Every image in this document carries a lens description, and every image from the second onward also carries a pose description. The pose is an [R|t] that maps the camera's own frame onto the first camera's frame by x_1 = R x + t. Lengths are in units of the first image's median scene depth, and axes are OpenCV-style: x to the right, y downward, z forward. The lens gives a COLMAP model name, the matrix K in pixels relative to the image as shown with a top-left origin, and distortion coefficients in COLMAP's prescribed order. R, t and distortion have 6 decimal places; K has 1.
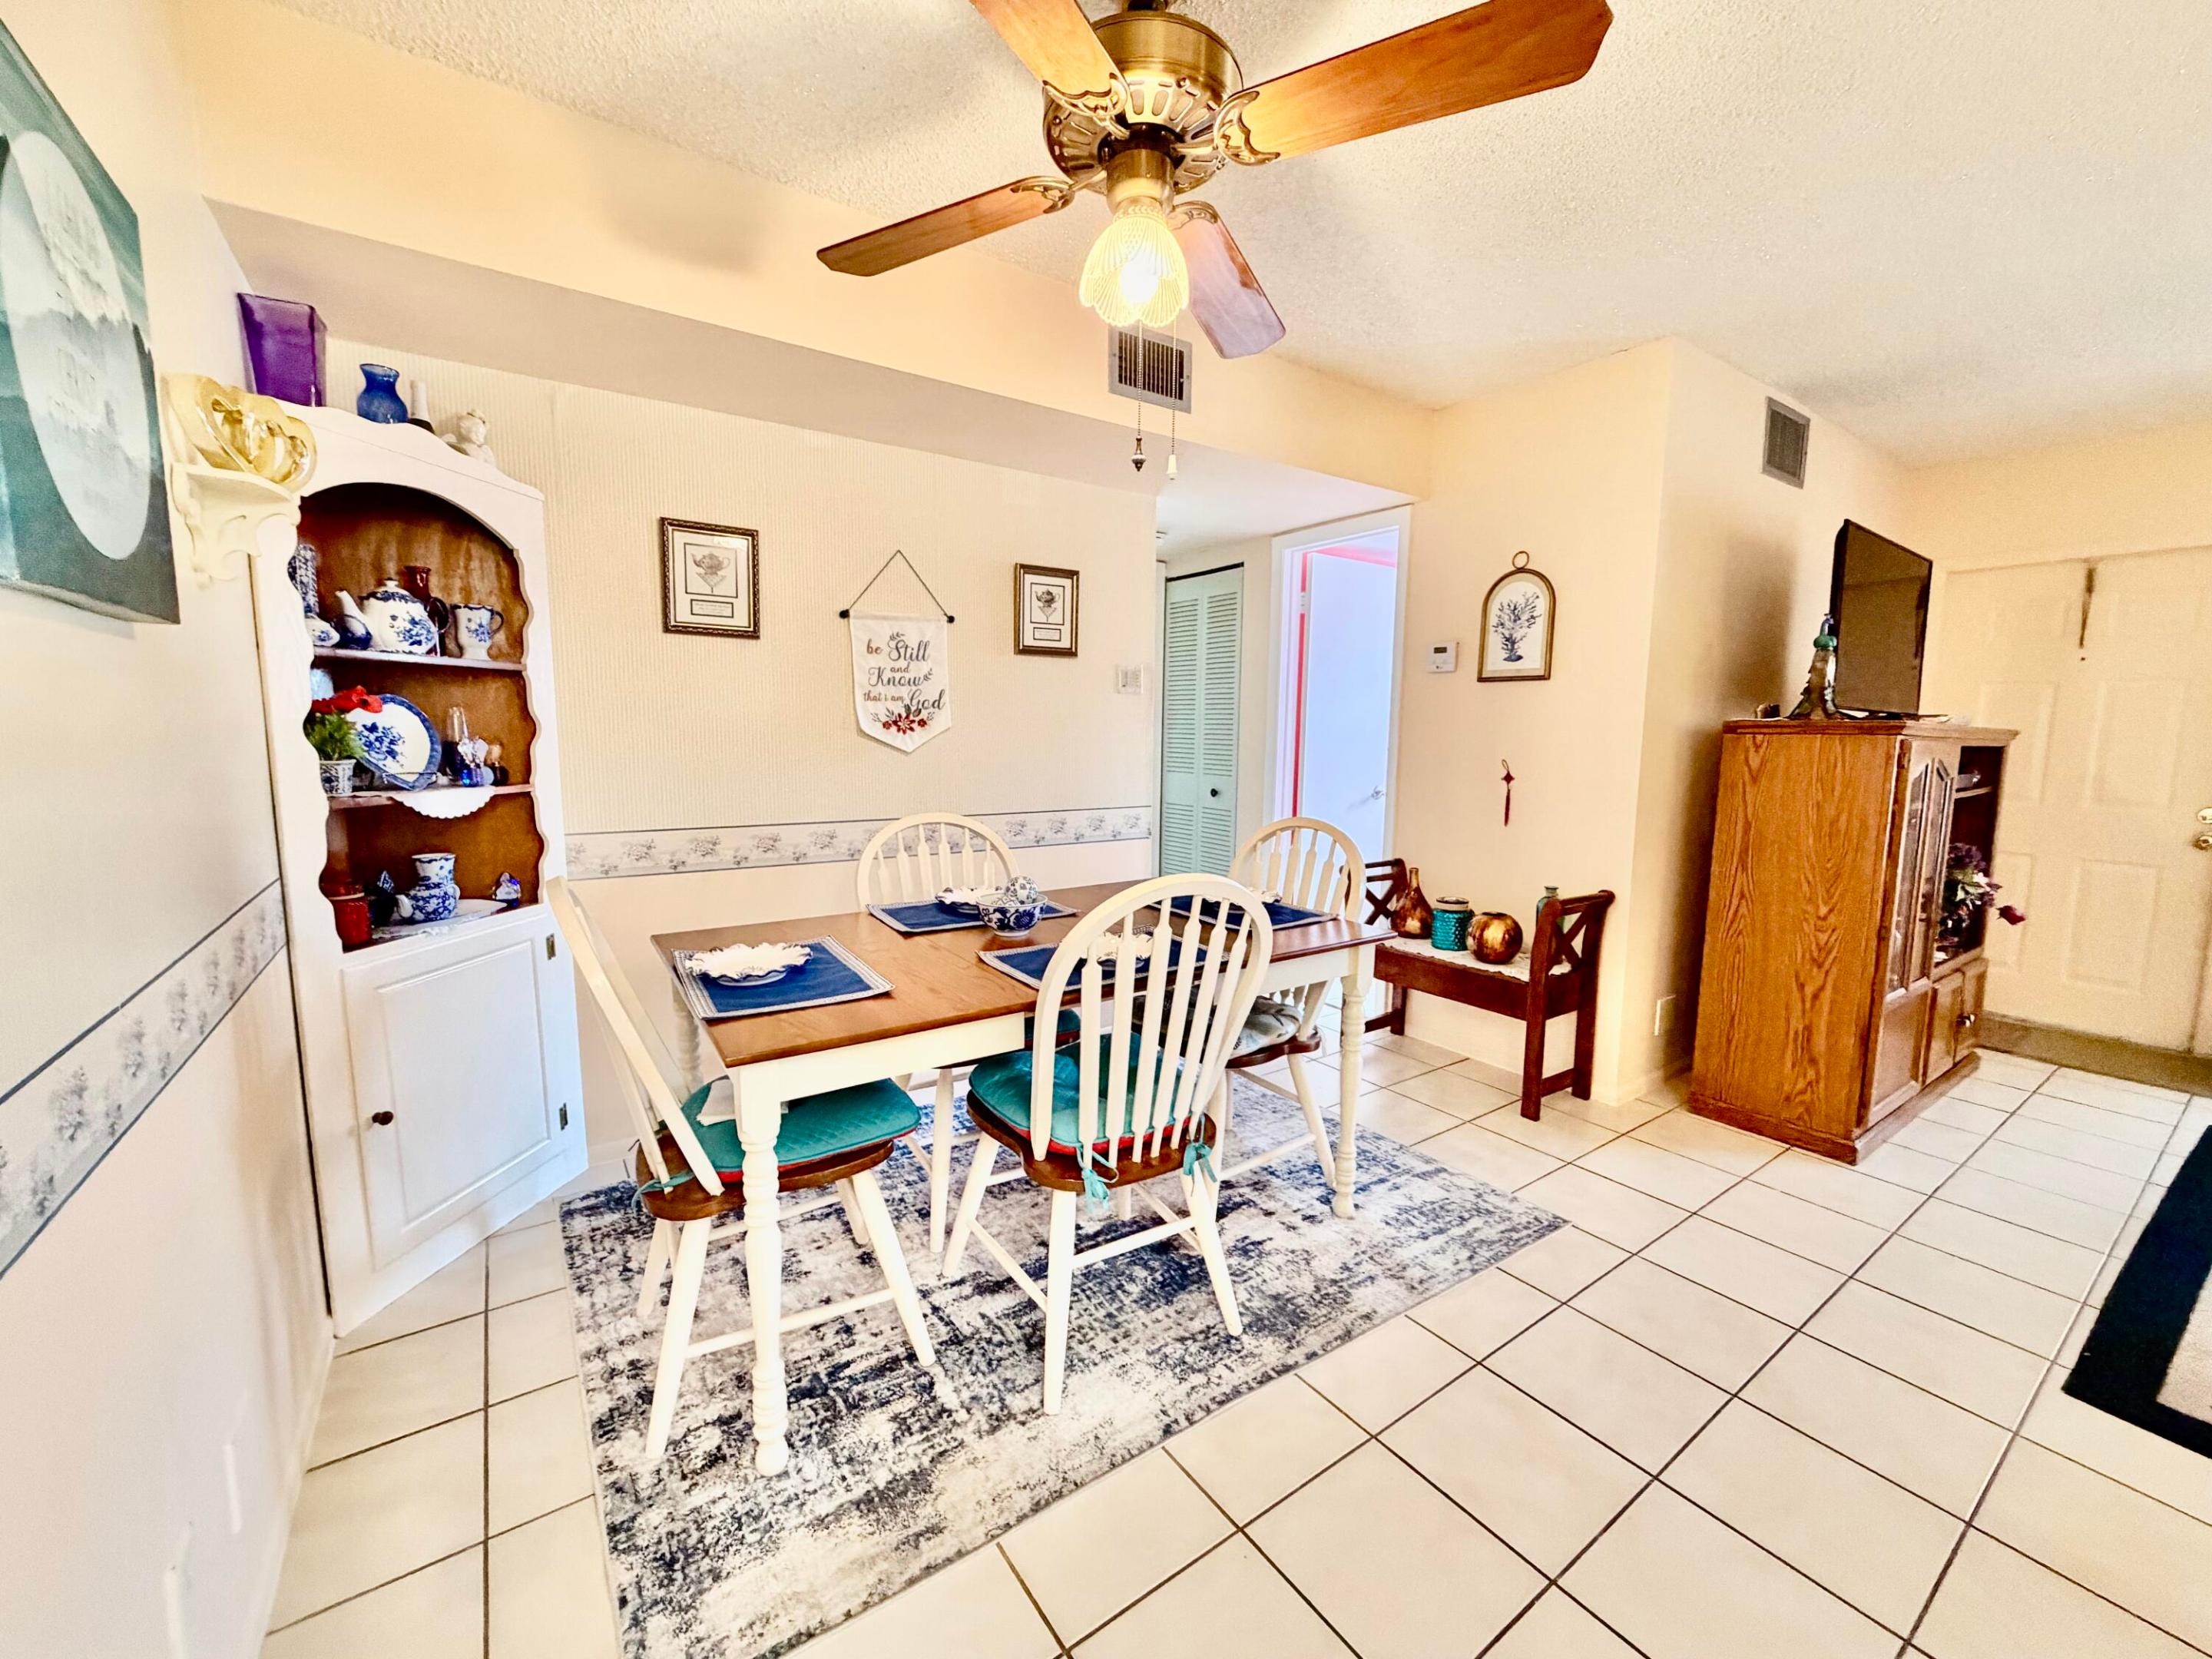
lens RADIAL K [[877.4, 0, 1094.8], [0, 877.4, 824.5], [0, 0, 1]] dist [0.001560, -0.000009]
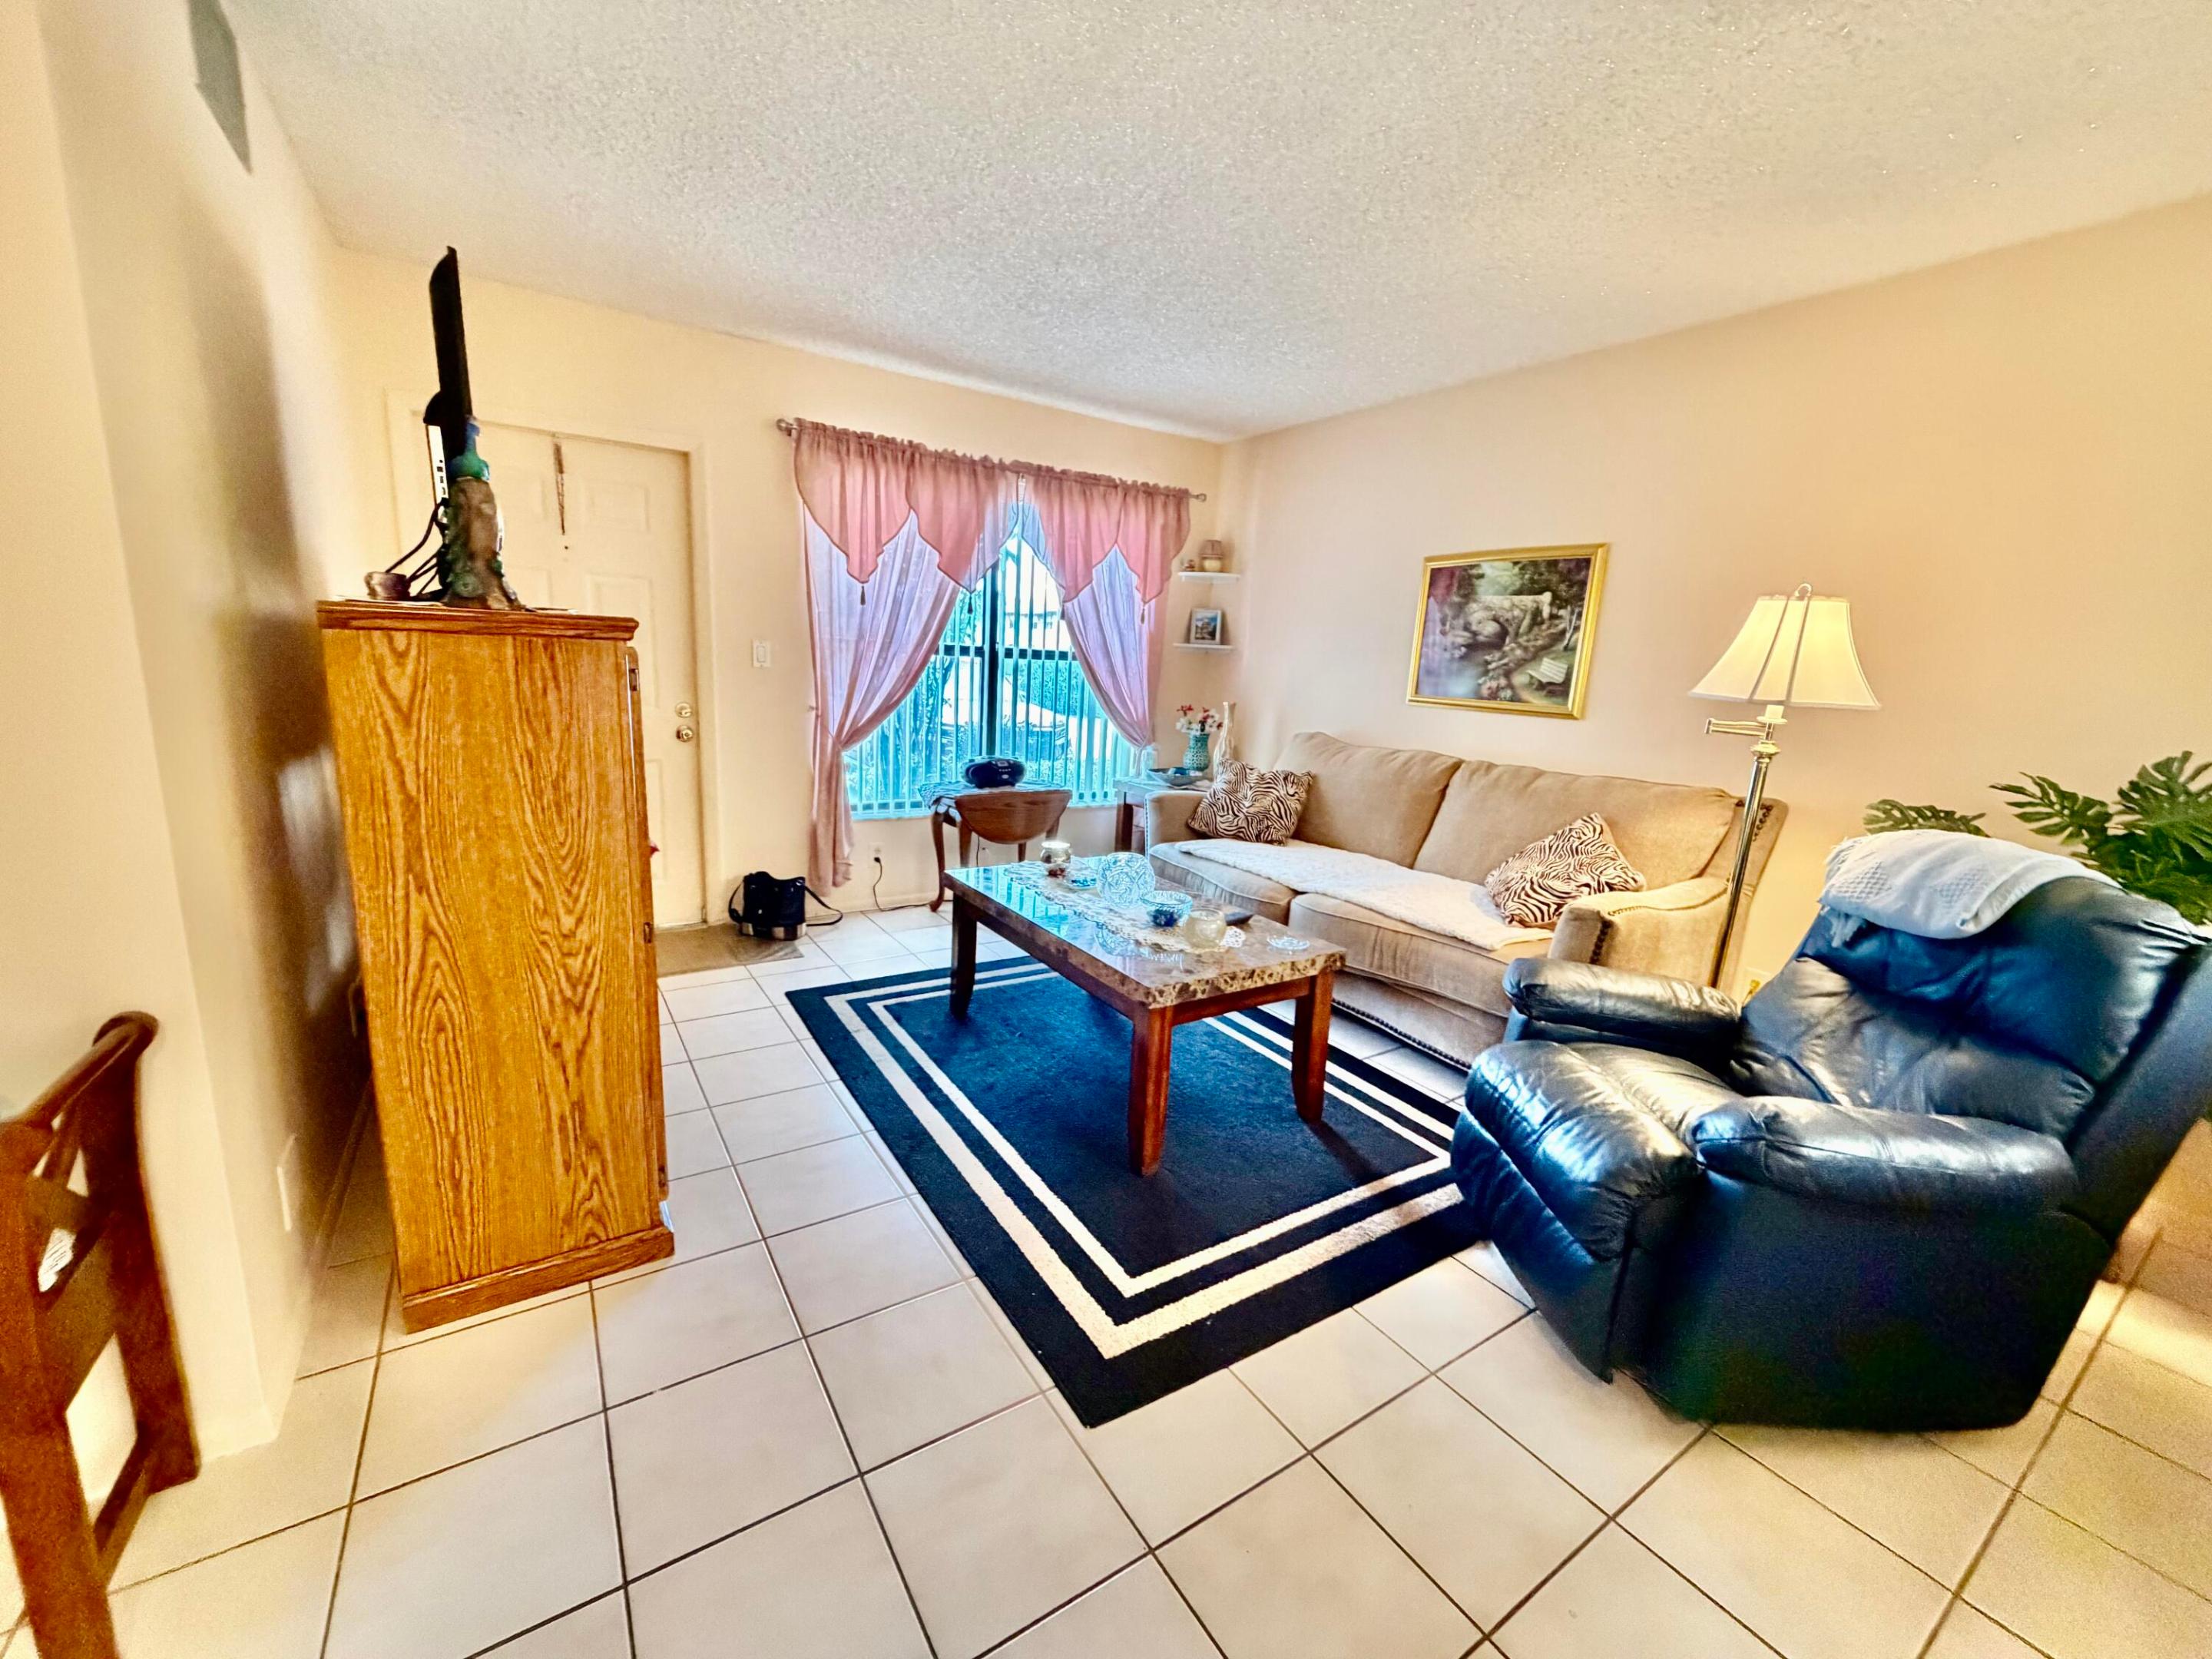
lens RADIAL K [[877.4, 0, 1101.2], [0, 877.4, 826.9], [0, 0, 1]] dist [0.001560, -0.000009]
pose [[0.030549, -0.203227, 0.978655, 0.240058], [0.065403, 0.977420, 0.200929, -0.068873], [-0.997391, 0.057868, 0.043151, 0.582061]]
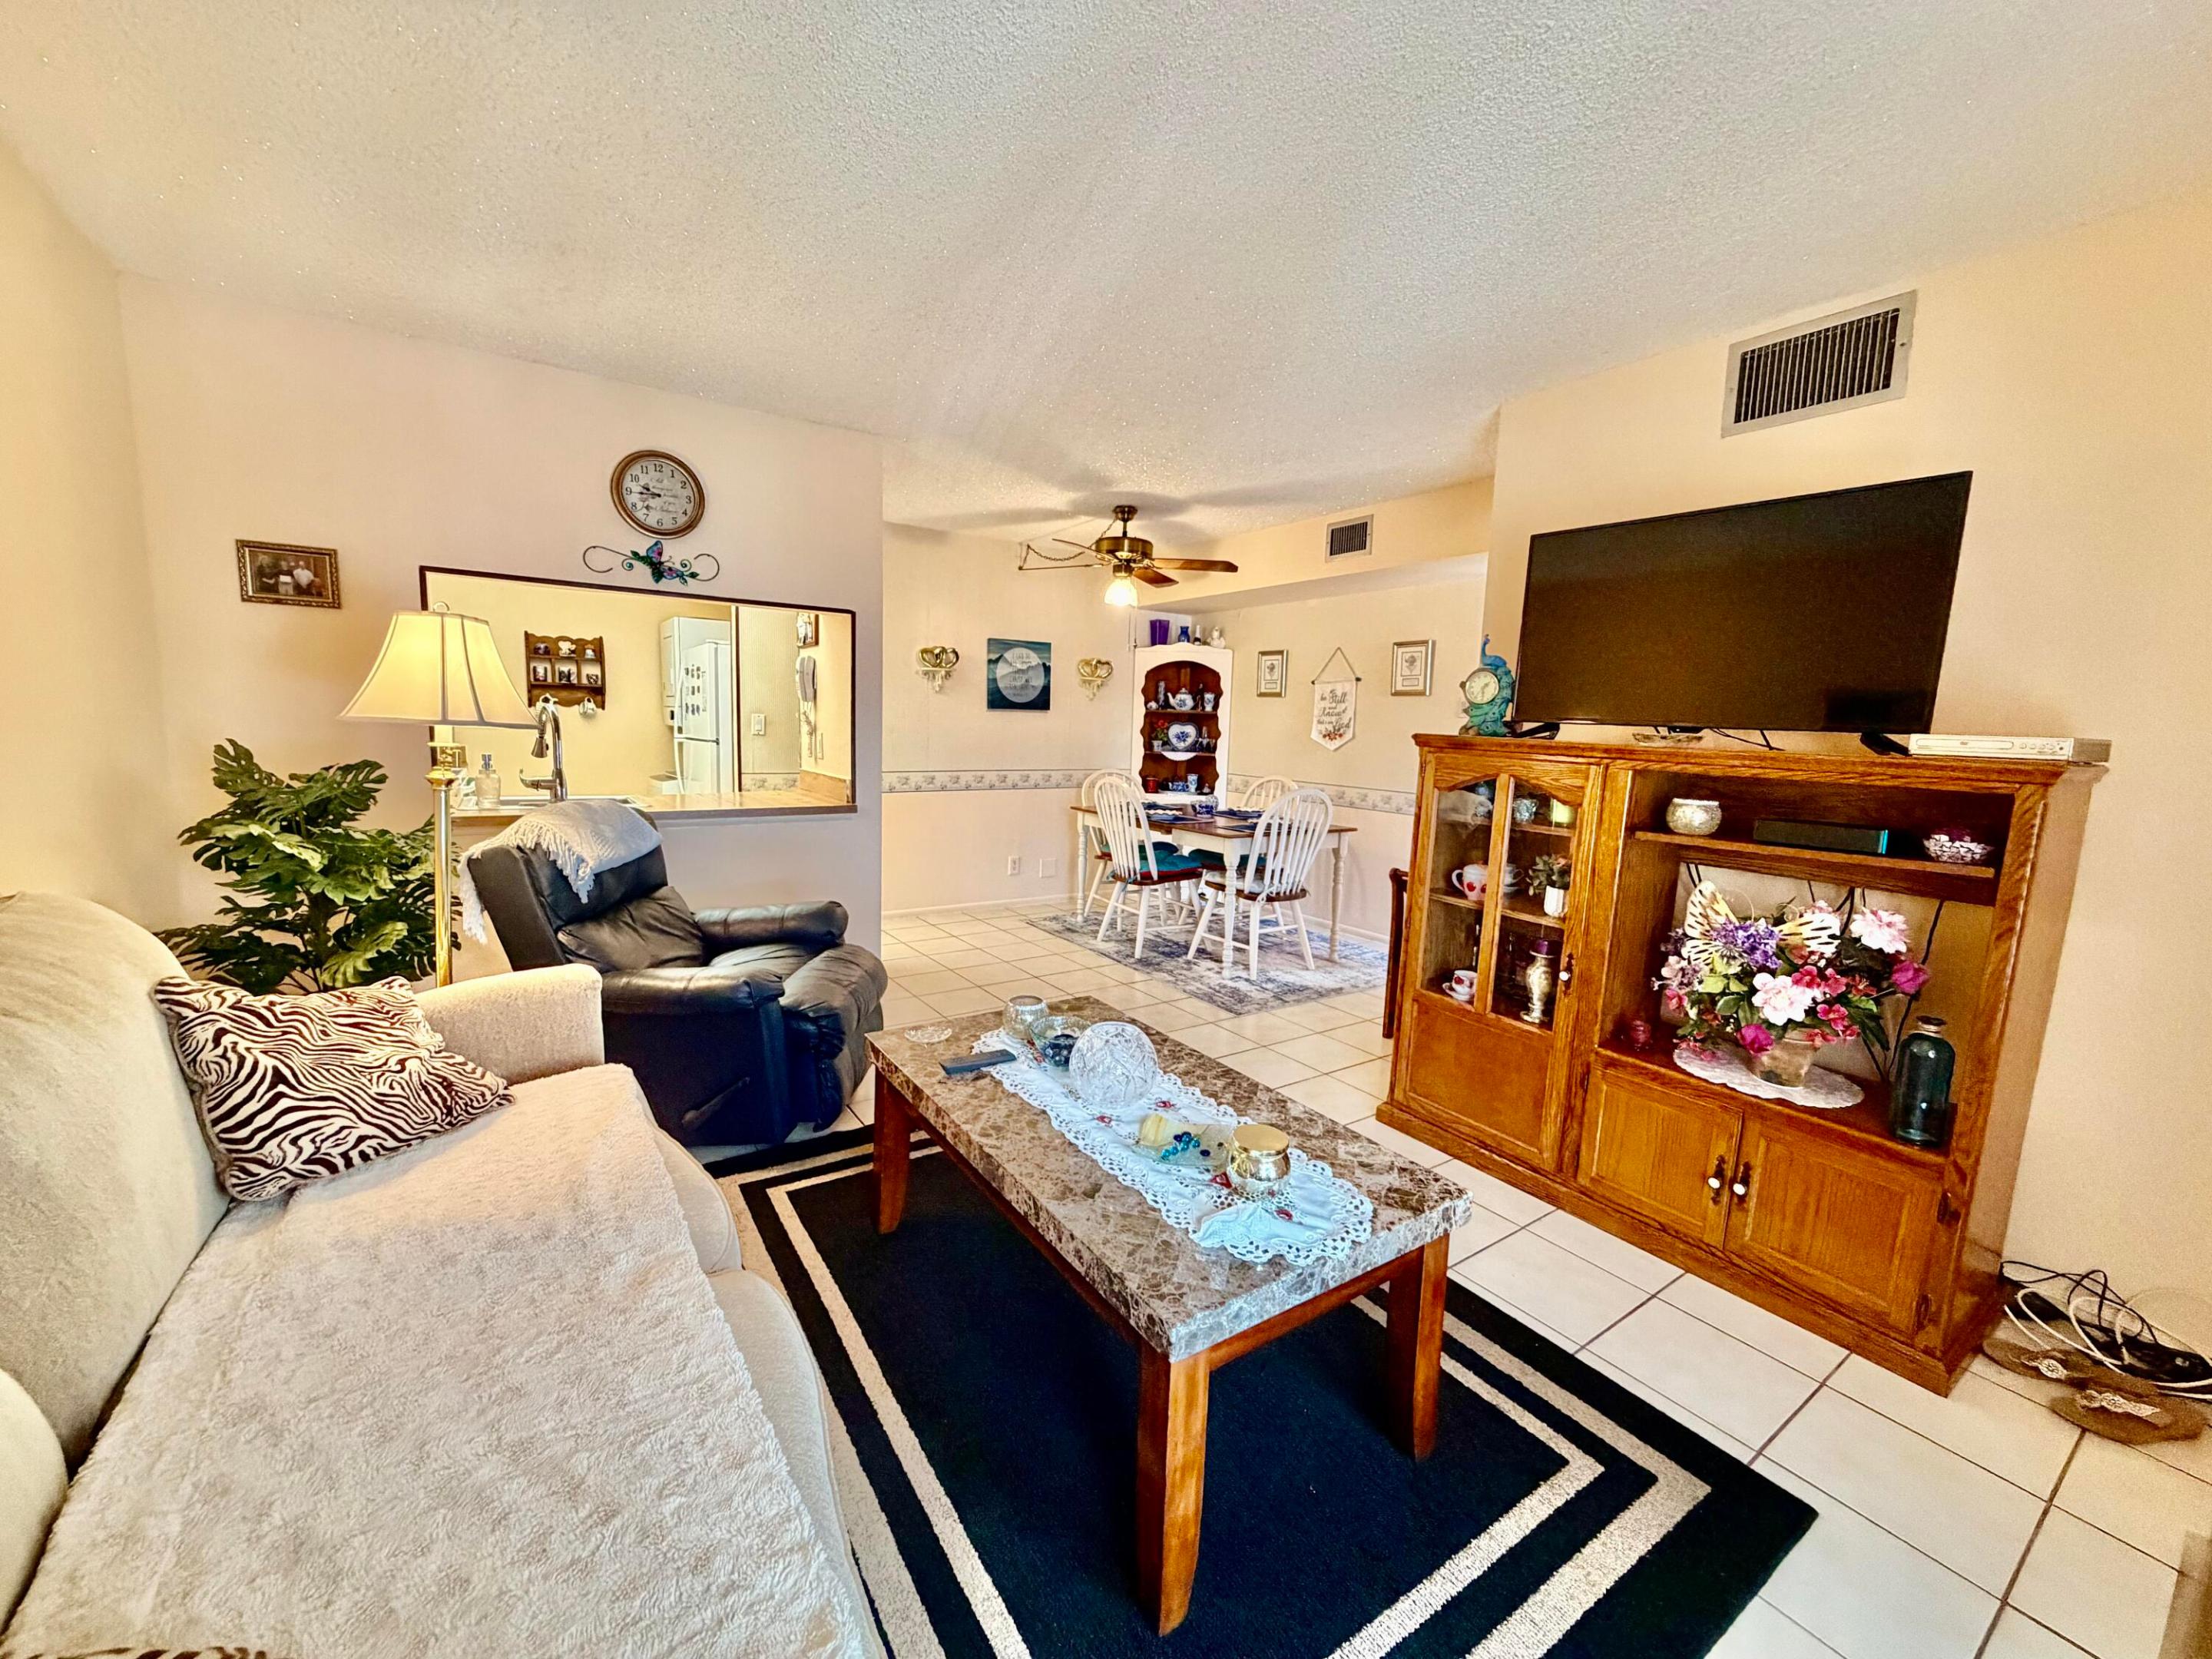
lens RADIAL K [[877.4, 0, 1100.7], [0, 877.4, 834.1], [0, 0, 1]] dist [0.001560, -0.000009]
pose [[-0.009044, 0.119465, -0.992797, 1.902582], [-0.140172, 0.982884, 0.119548, -0.067406], [0.990086, 0.140243, 0.007857, 0.558362]]
